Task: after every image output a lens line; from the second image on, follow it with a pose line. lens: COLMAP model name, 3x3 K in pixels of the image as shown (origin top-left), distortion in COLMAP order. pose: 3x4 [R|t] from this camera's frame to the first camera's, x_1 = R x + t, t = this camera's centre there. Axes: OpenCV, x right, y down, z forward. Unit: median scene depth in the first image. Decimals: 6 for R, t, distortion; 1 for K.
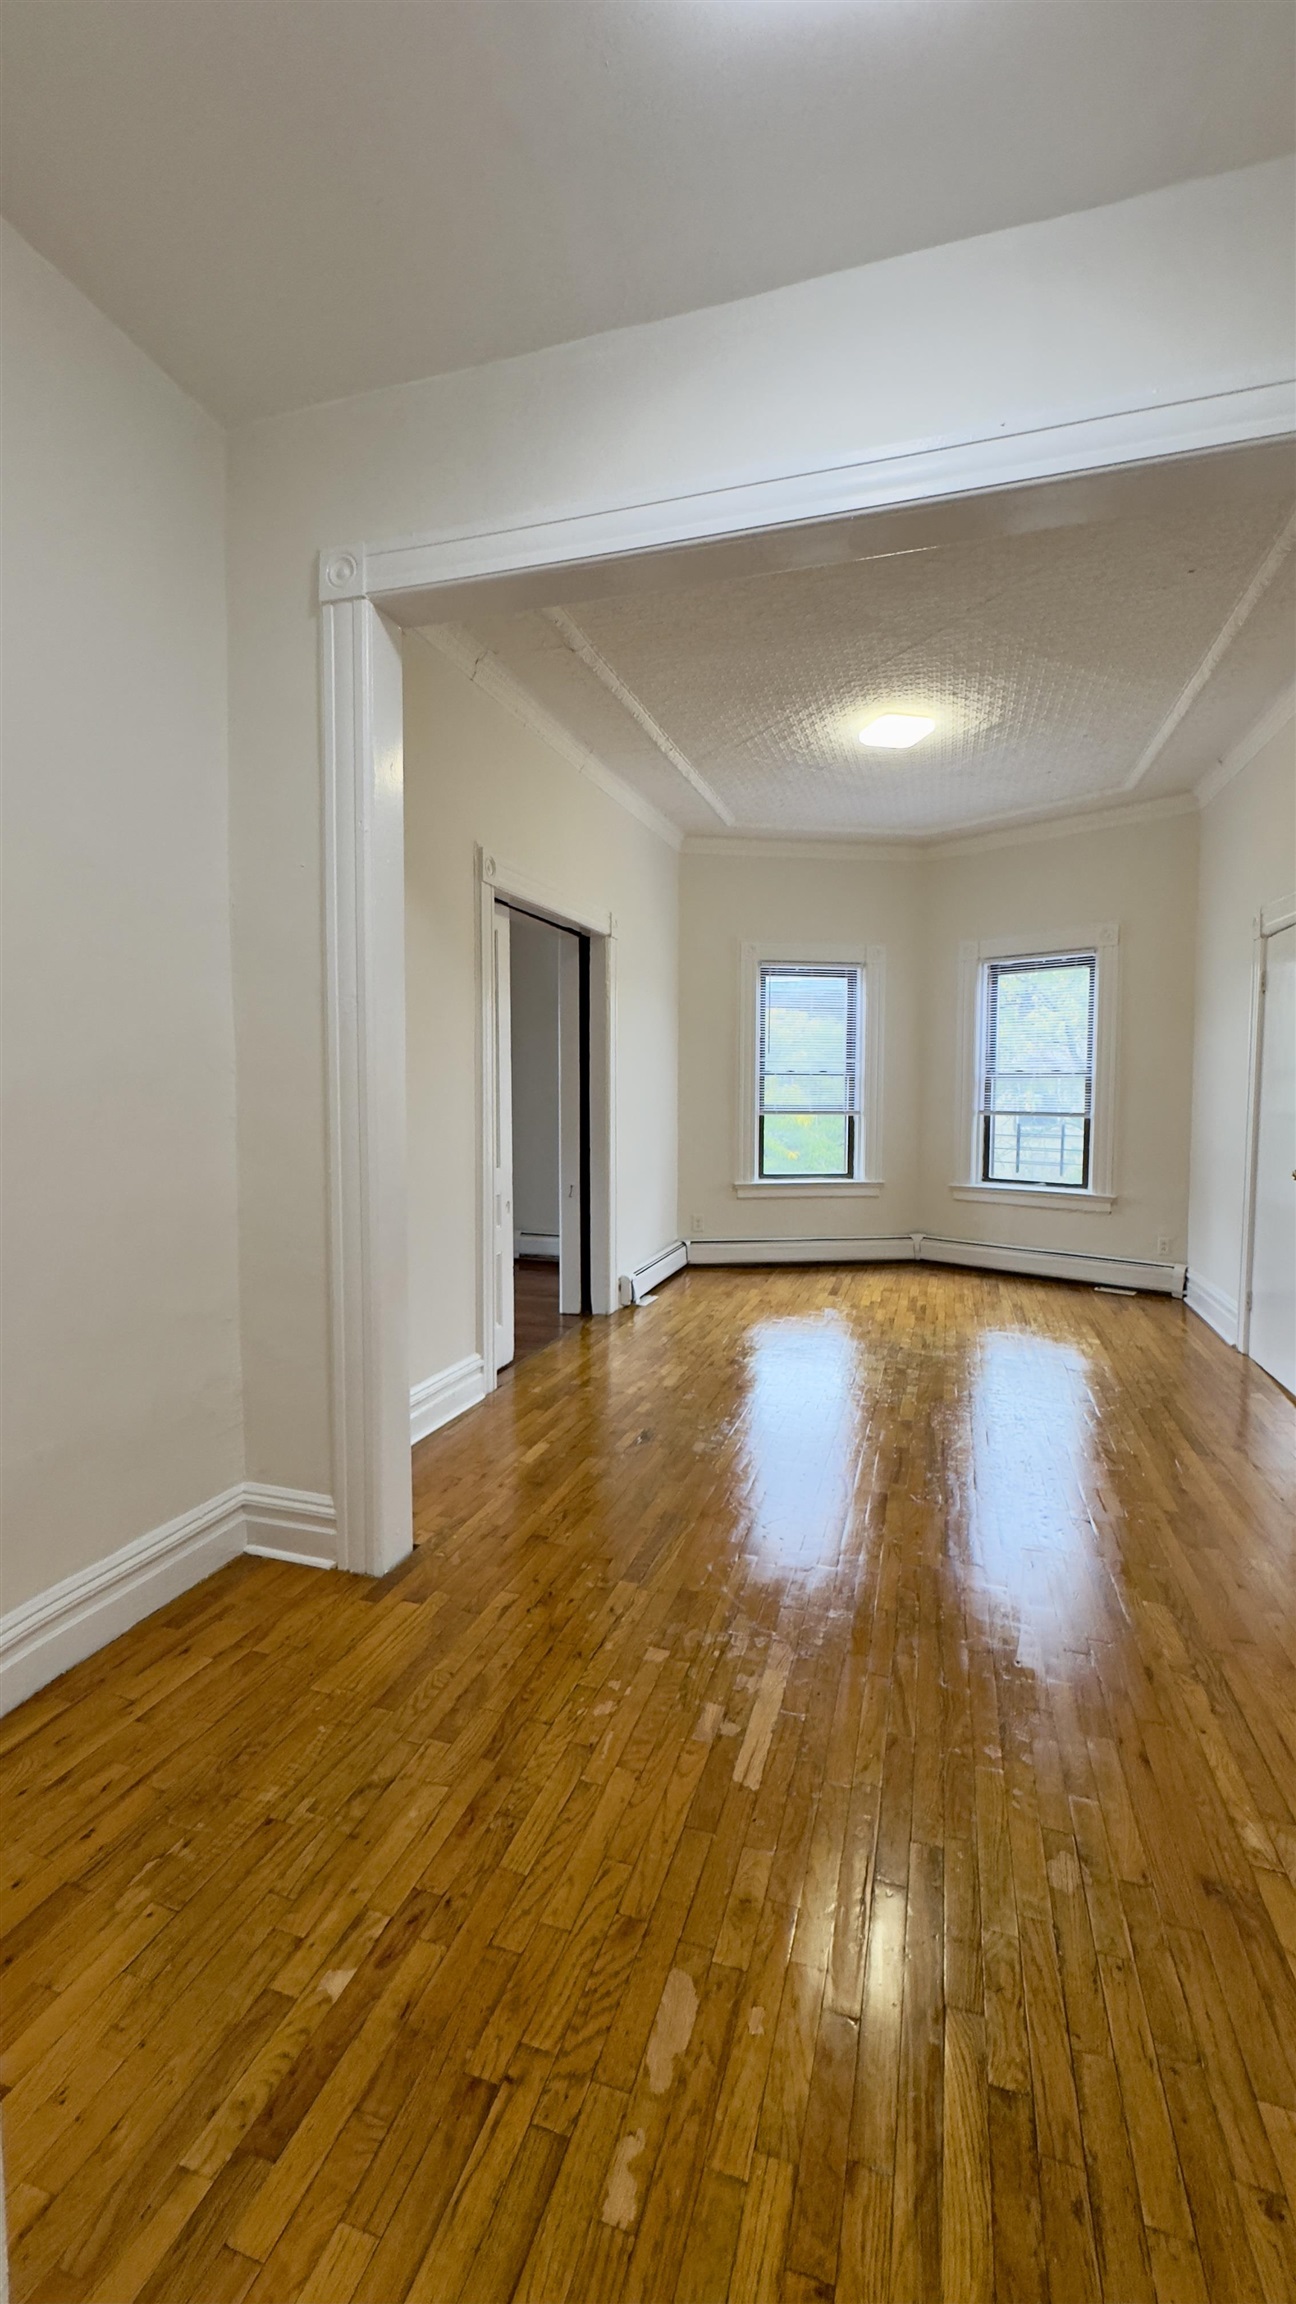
lens RADIAL K [[921.3, 0, 649.9], [0, 921.3, 1149.8], [0, 0, 1]] dist [-0.004948, 0.001012]
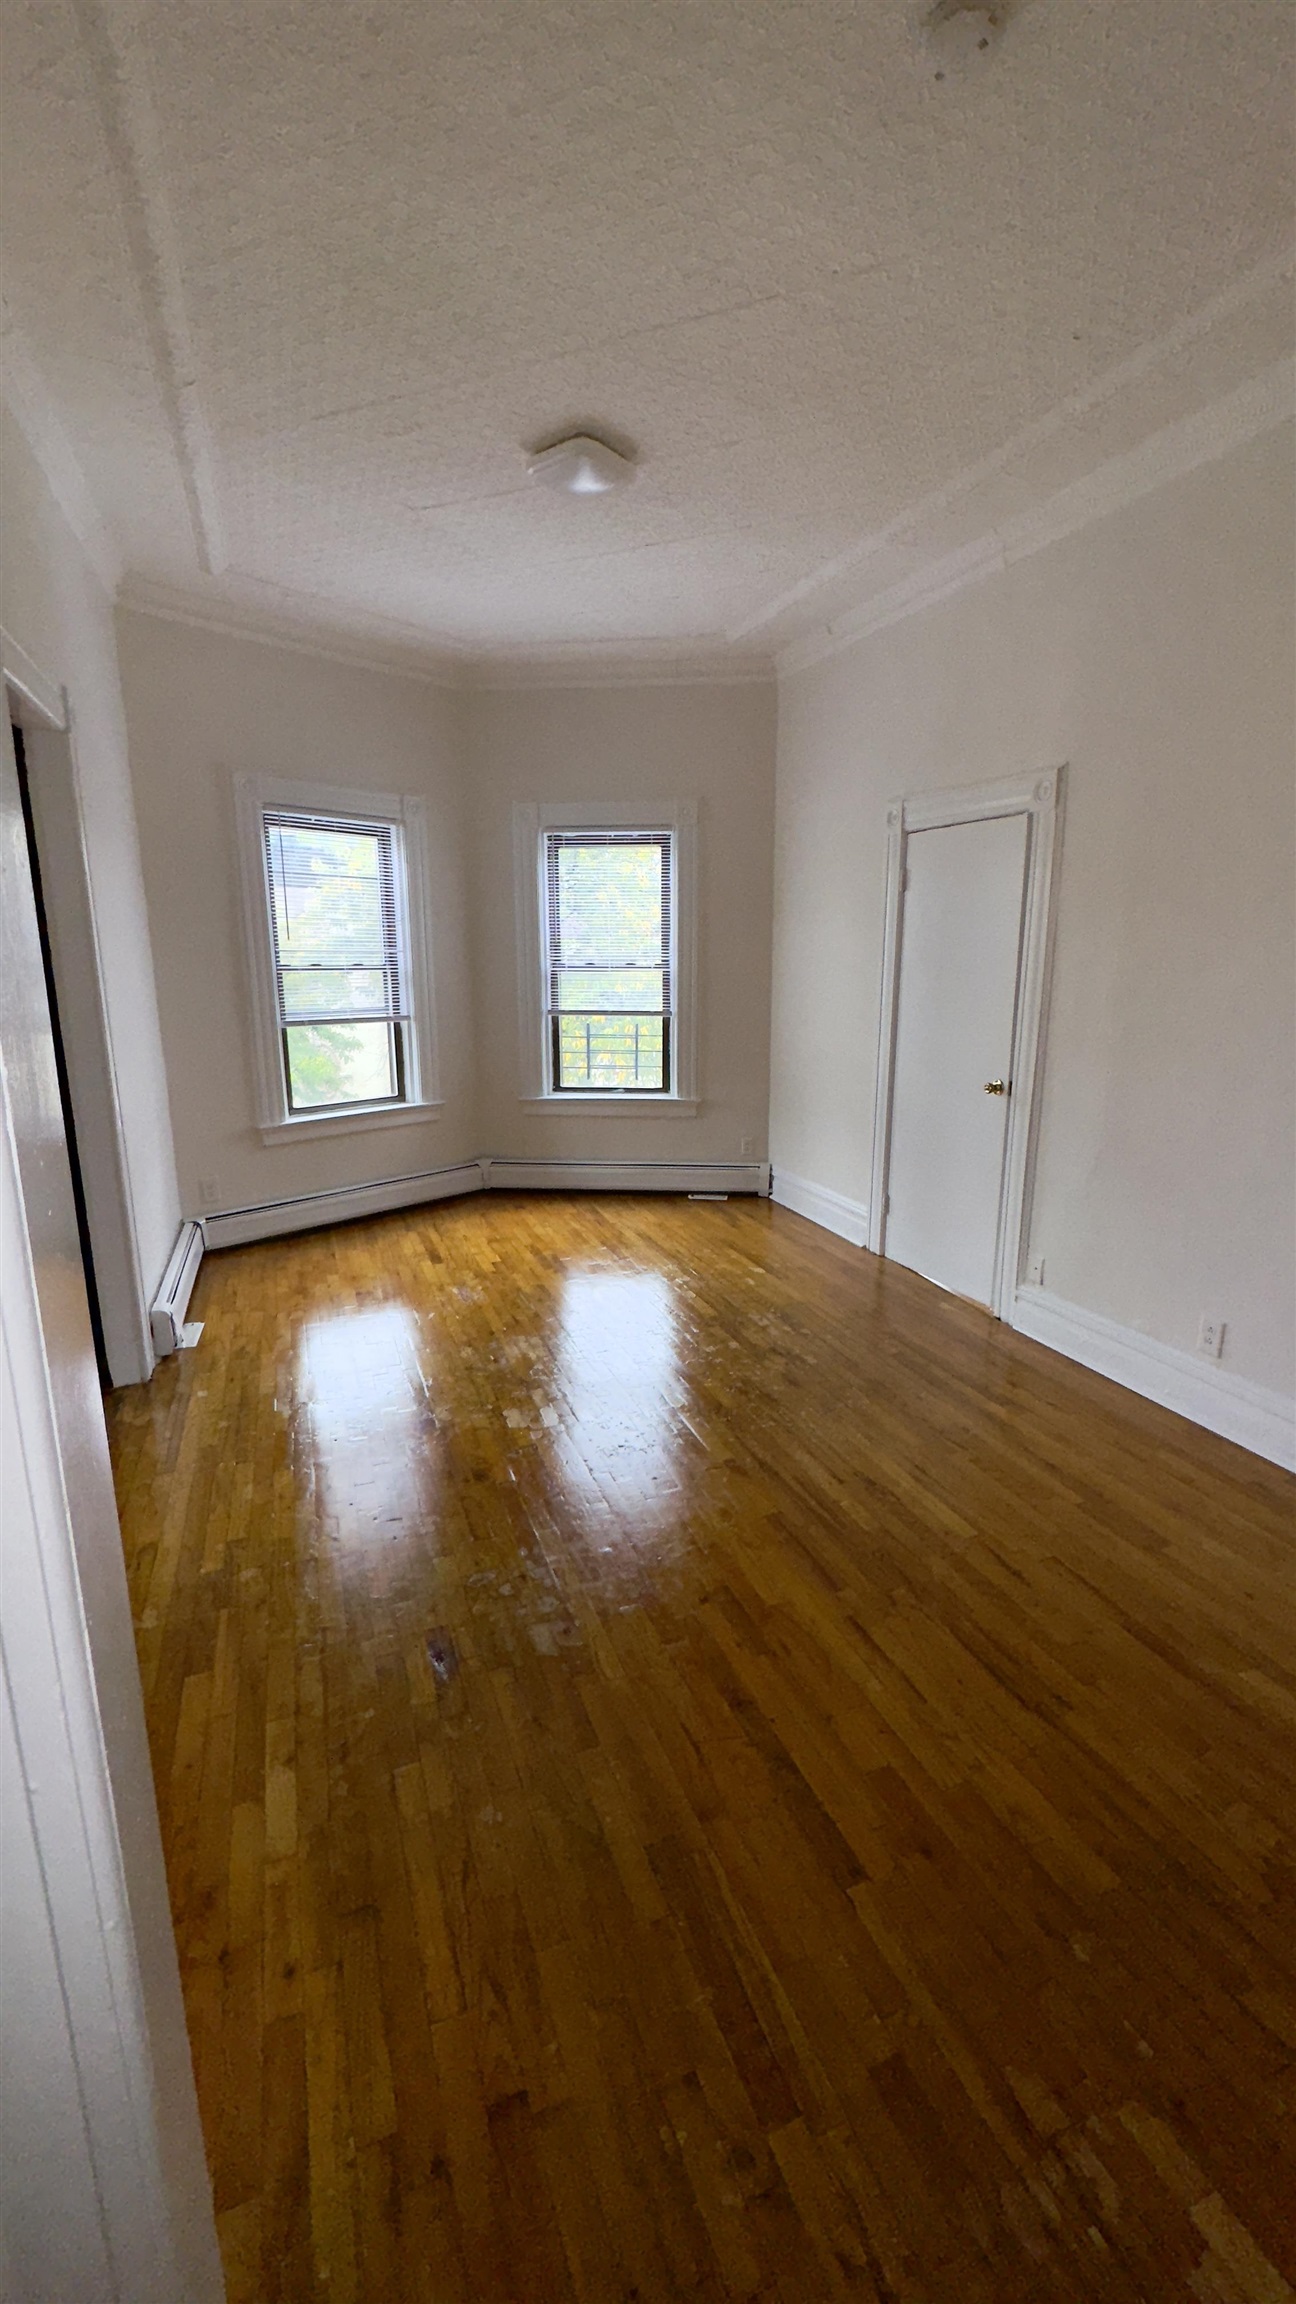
lens RADIAL K [[915.1, 0, 651.5], [0, 915.1, 1156.2], [0, 0, 1]] dist [-0.009142, 0.000306]
pose [[0.776140, -0.137799, 0.615320, -0.118203], [0.044553, 0.985375, 0.164475, -0.047372], [-0.628985, -0.100241, 0.770928, 0.283421]]
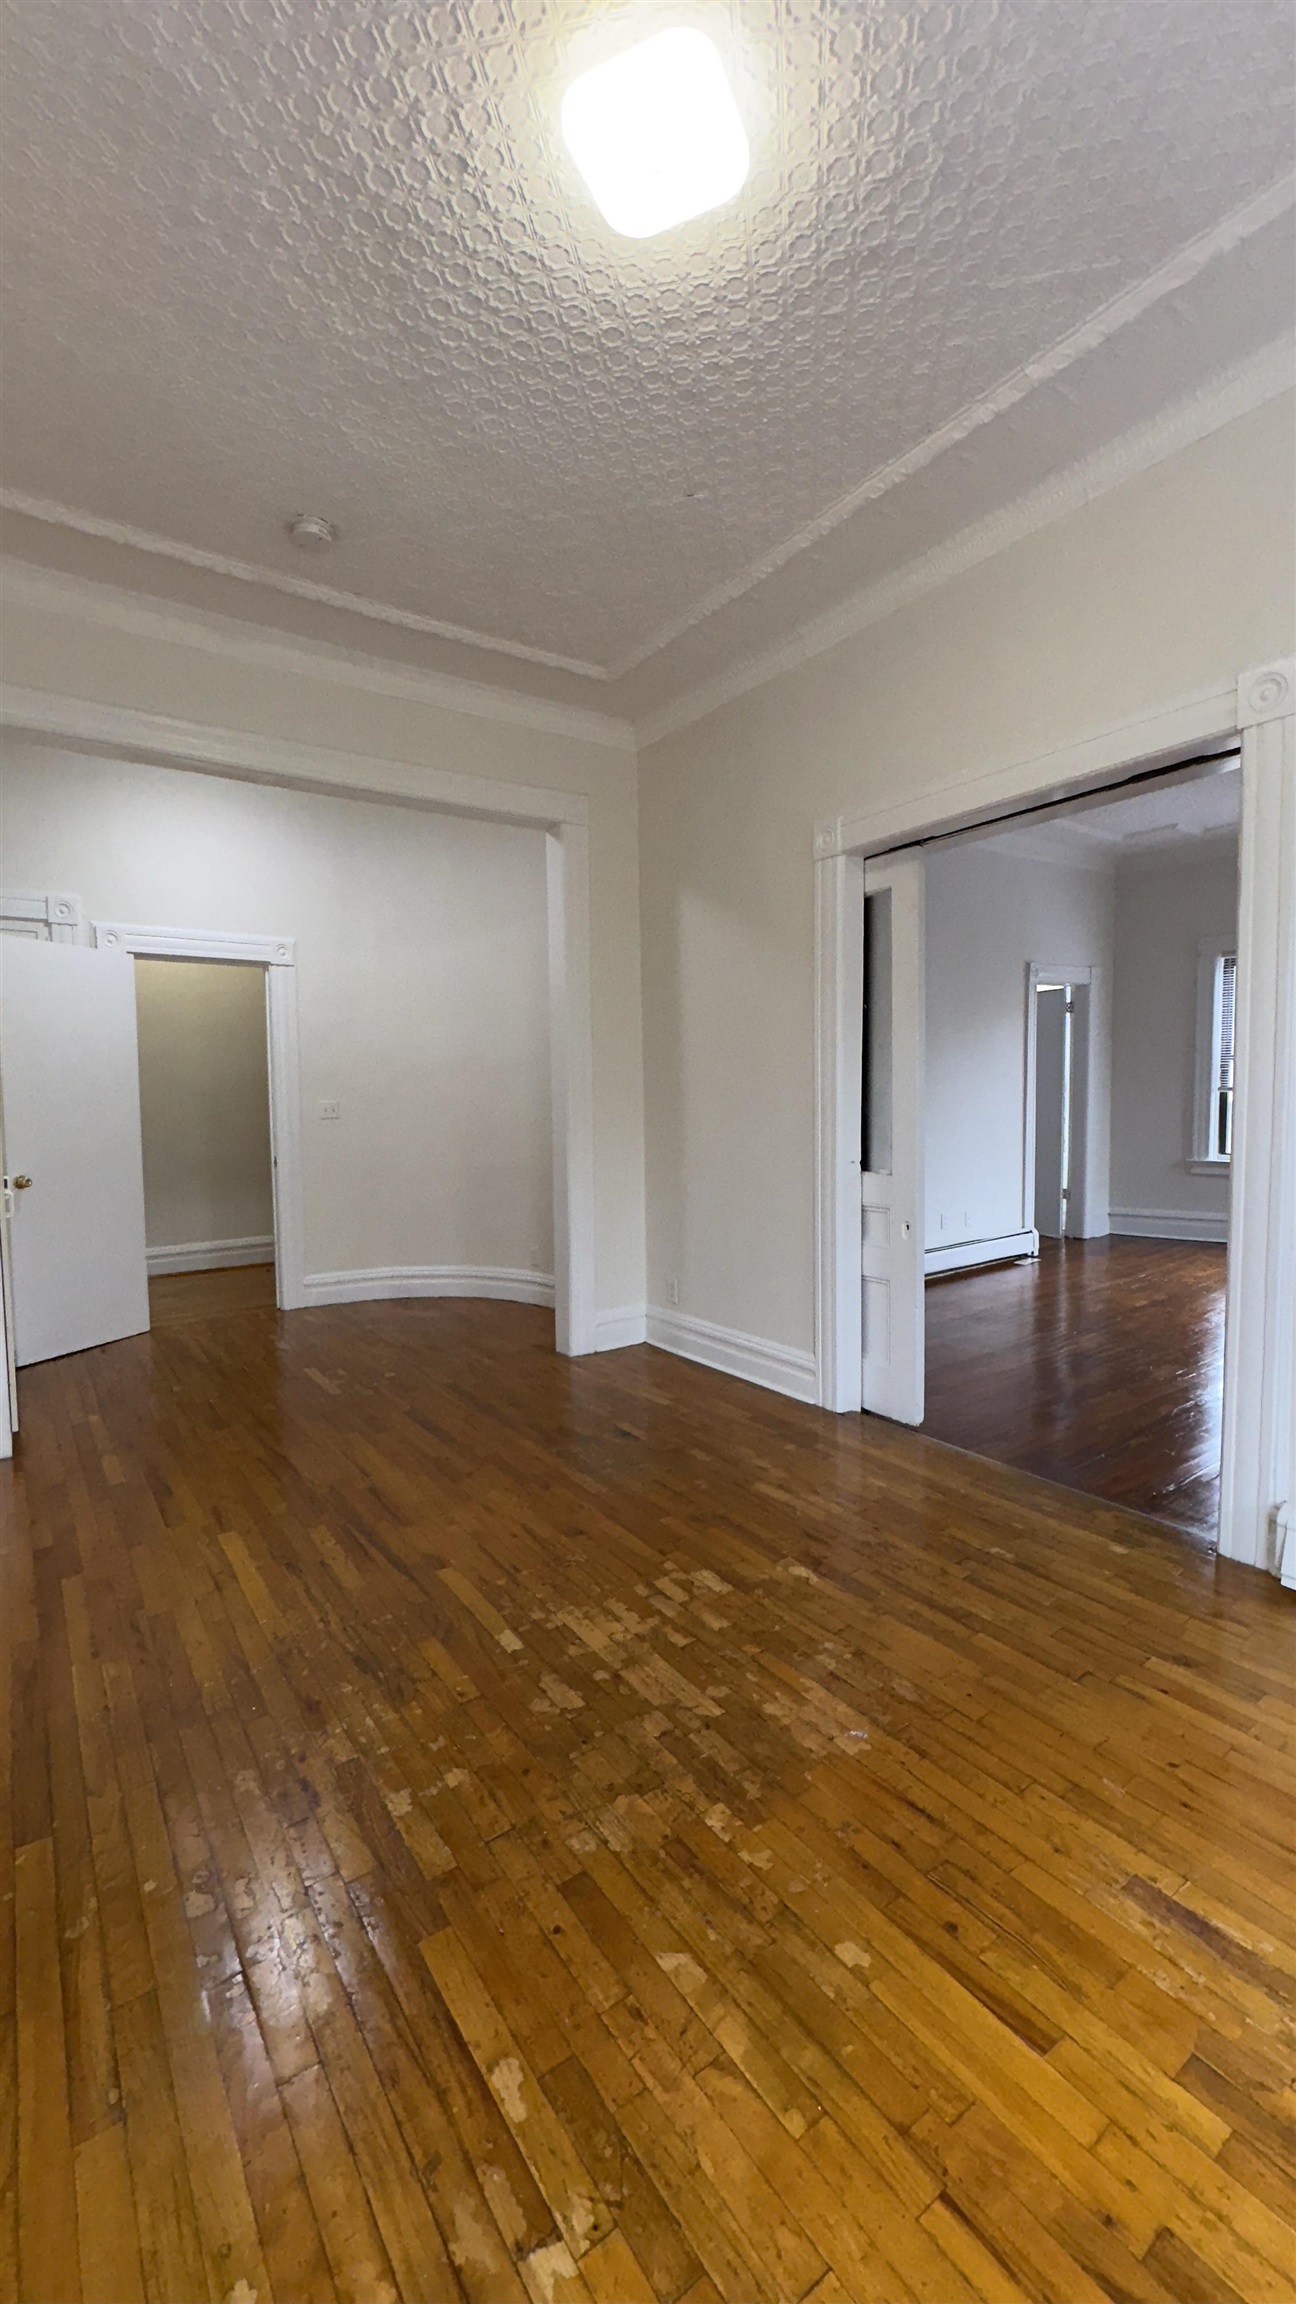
lens RADIAL K [[921.3, 0, 649.9], [0, 921.3, 1149.8], [0, 0, 1]] dist [-0.004948, 0.001012]
pose [[-0.599531, 0.053601, -0.798555, 0.418815], [-0.039742, 0.994530, 0.096592, -0.049506], [0.799365, 0.089646, -0.594121, 0.881263]]
